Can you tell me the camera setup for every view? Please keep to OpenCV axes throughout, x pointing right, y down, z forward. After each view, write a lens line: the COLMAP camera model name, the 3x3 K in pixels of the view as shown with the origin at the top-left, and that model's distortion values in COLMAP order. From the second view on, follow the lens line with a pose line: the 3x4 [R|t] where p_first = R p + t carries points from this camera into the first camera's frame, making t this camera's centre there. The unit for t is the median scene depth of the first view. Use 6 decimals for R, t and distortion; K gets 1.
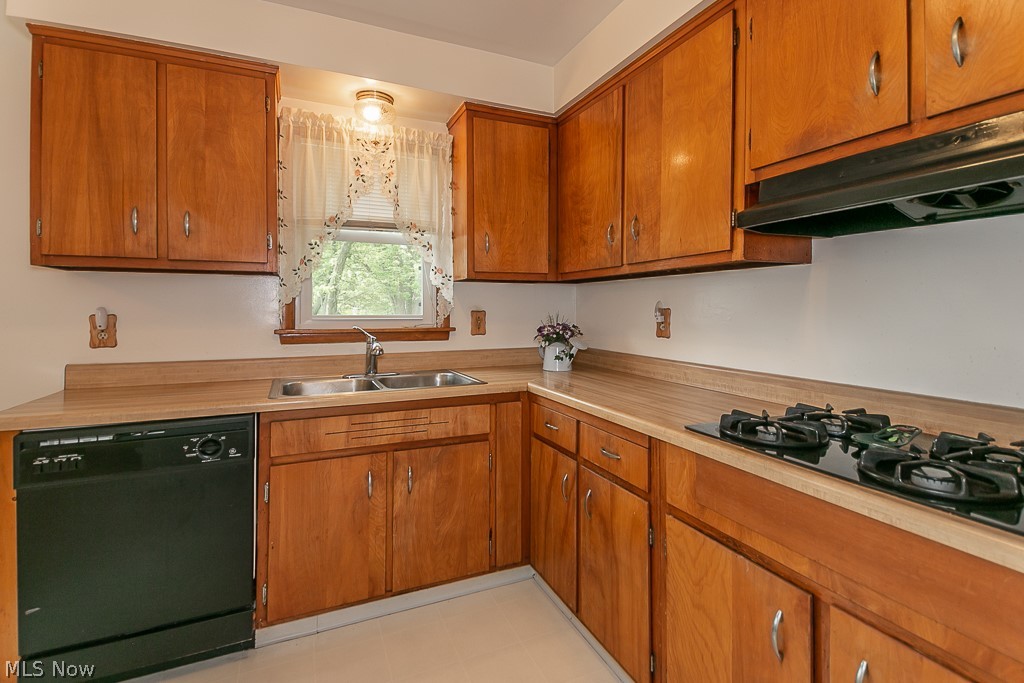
lens RADIAL K [[481.3, 0, 511.4], [0, 481.3, 310.1], [0, 0, 1]] dist [0.039481, -0.020024]
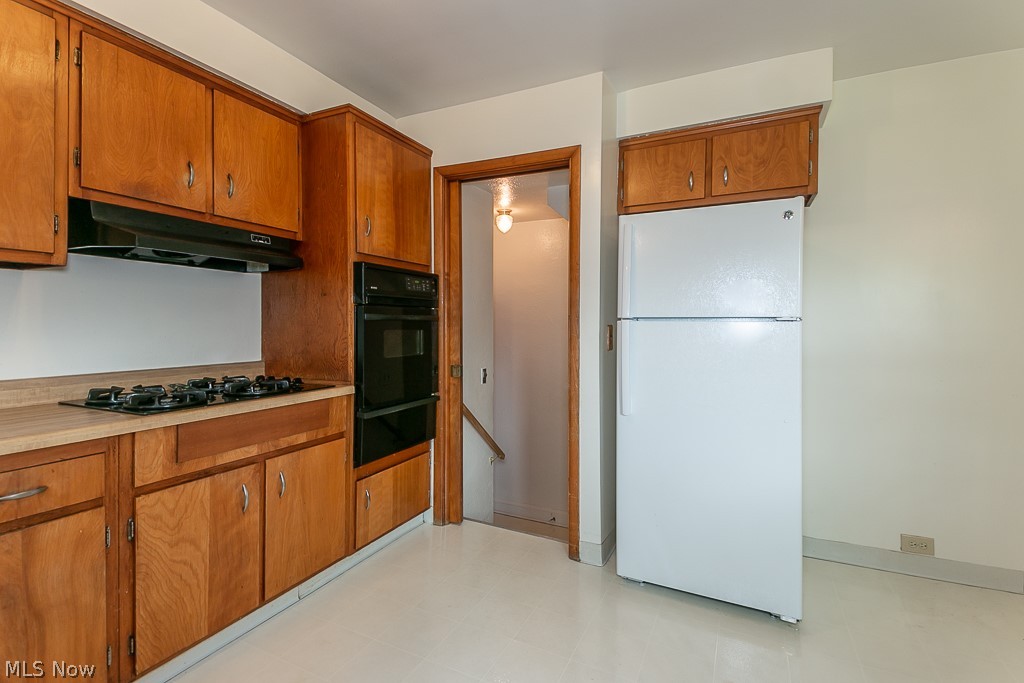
lens RADIAL K [[481.3, 0, 511.4], [0, 481.3, 310.1], [0, 0, 1]] dist [0.039481, -0.020024]
pose [[-0.650613, 0.014741, 0.759266, -1.094974], [-0.003131, 0.999751, -0.022094, 0.015699], [-0.759403, -0.016752, -0.650405, 1.092605]]
